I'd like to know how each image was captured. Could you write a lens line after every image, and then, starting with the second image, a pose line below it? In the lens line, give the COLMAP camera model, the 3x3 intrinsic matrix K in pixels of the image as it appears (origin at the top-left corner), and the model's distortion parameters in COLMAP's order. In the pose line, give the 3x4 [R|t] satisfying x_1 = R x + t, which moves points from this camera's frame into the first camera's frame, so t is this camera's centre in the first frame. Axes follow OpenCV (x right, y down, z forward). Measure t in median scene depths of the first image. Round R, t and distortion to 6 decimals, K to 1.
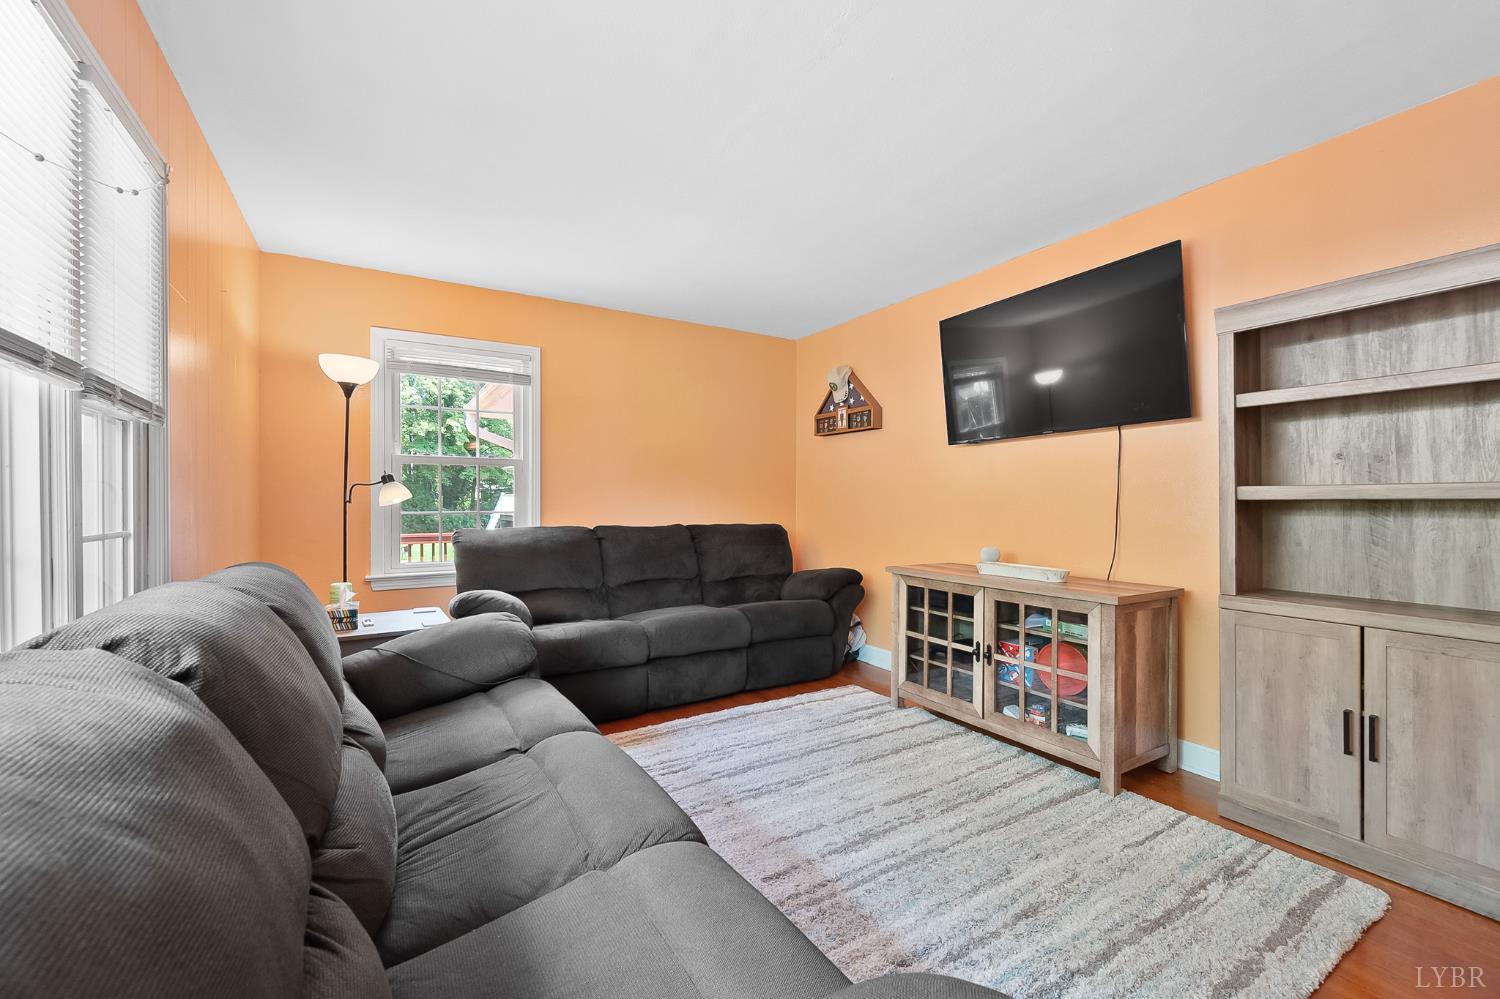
lens RADIAL K [[608.8, 0, 751.5], [0, 608.8, 503.4], [0, 0, 1]] dist [-0.002197, 0.001253]
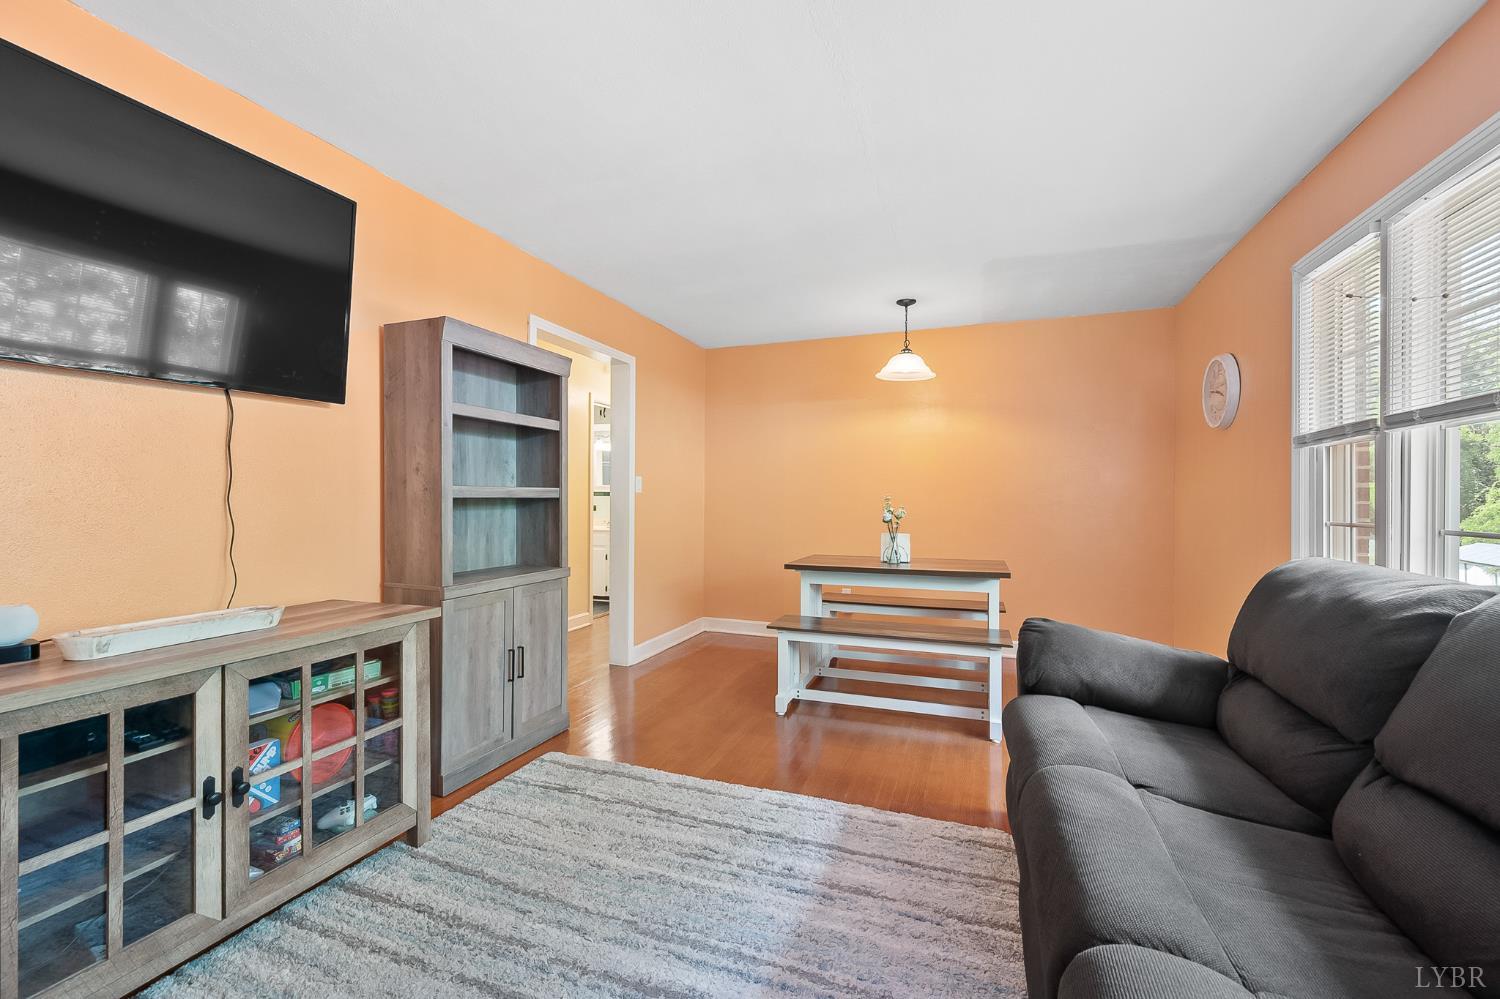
lens RADIAL K [[608.8, 0, 747.3], [0, 608.8, 502.9], [0, 0, 1]] dist [-0.002197, 0.001253]
pose [[-0.607523, -0.007306, 0.794268, -0.295253], [0.003640, 0.999922, 0.011981, -0.005937], [-0.794294, 0.010170, -0.607449, 0.933844]]
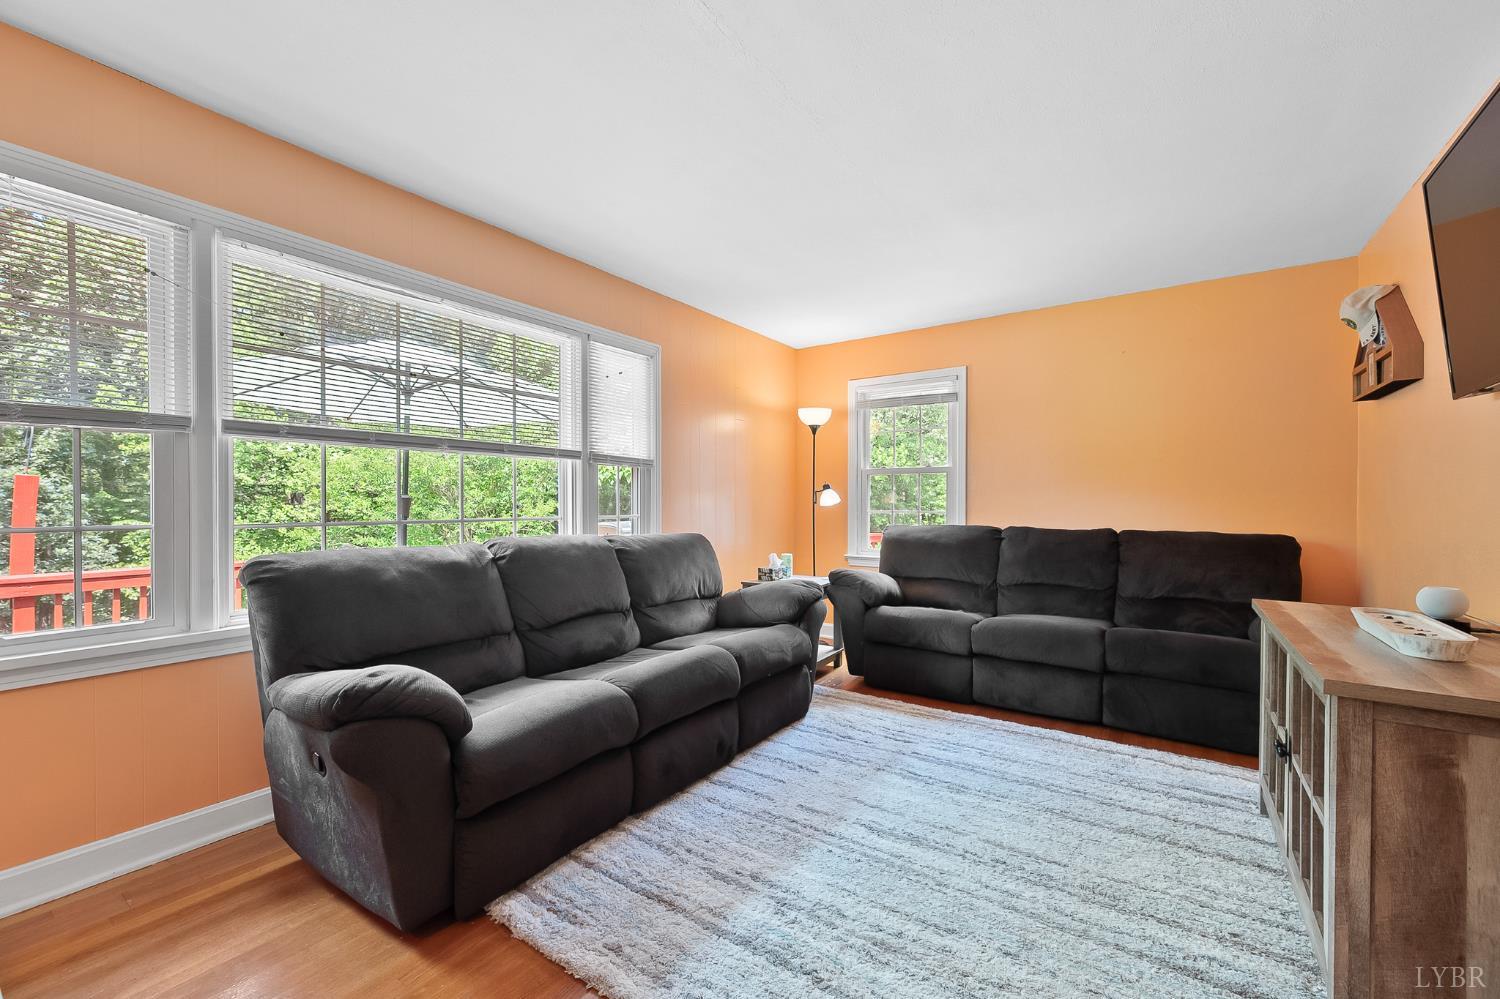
lens RADIAL K [[608.8, 0, 756.4], [0, 608.8, 503.4], [0, 0, 1]] dist [-0.002197, 0.001253]
pose [[0.411053, 0.000401, -0.911611, 0.702617], [-0.004197, 0.999990, -0.001453, 0.001123], [0.911602, 0.004424, 0.411051, 0.253315]]
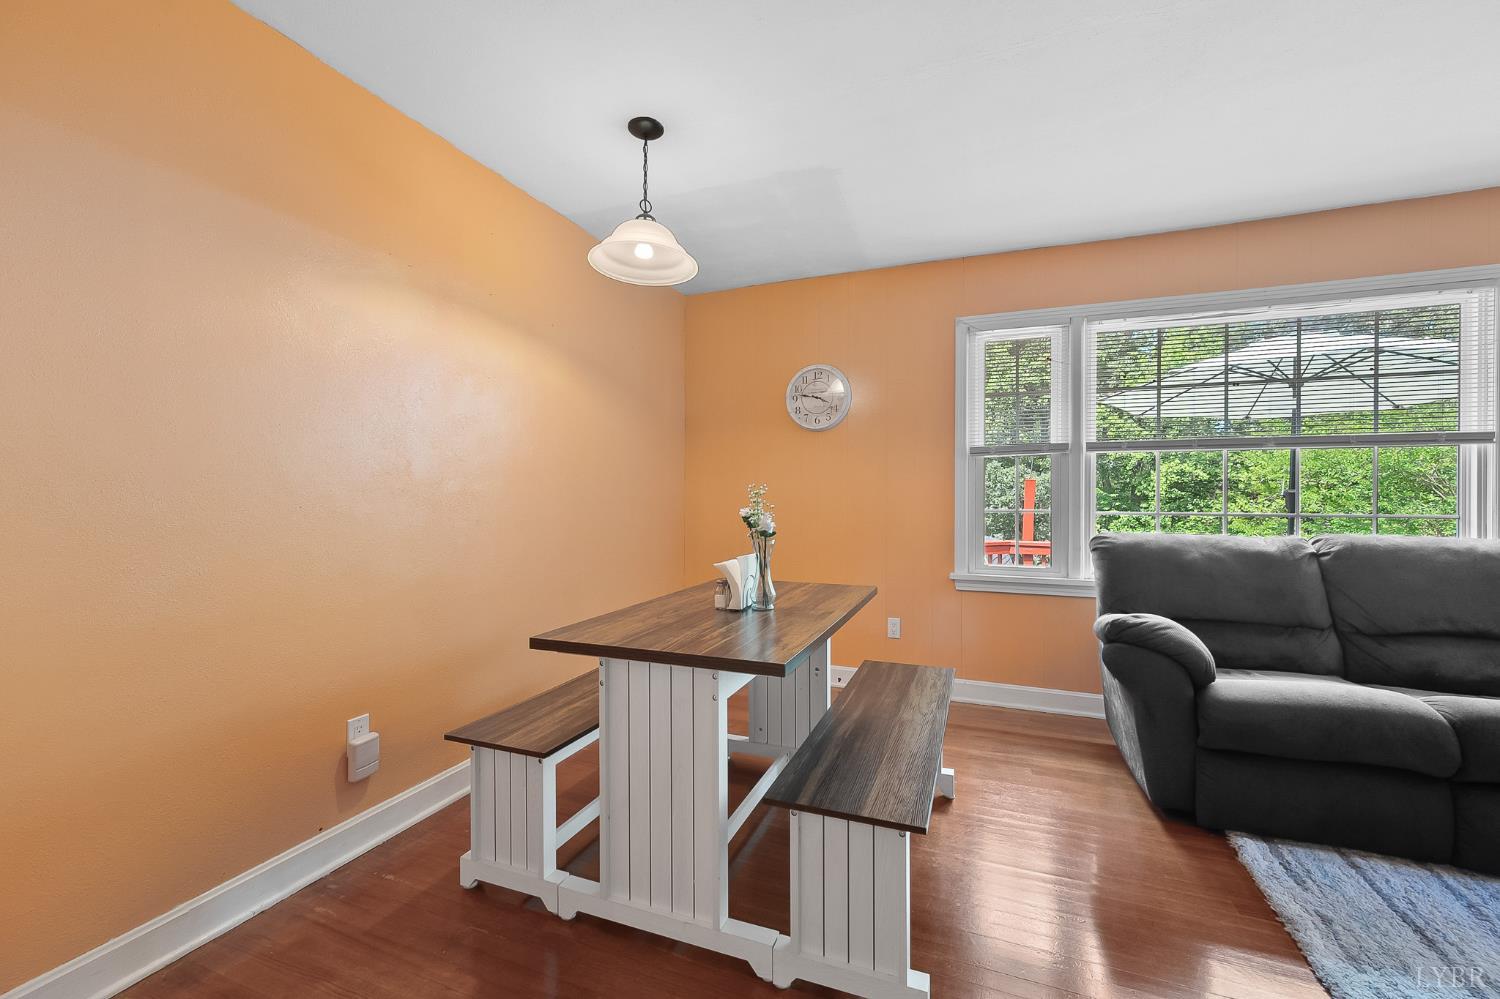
lens RADIAL K [[608.8, 0, 745.3], [0, 608.8, 502.1], [0, 0, 1]] dist [-0.002197, 0.001253]
pose [[-0.803098, 0.003137, -0.595838, 0.931663], [-0.006654, 0.999877, 0.014232, -0.000637], [0.595809, 0.015395, -0.802978, 0.485773]]
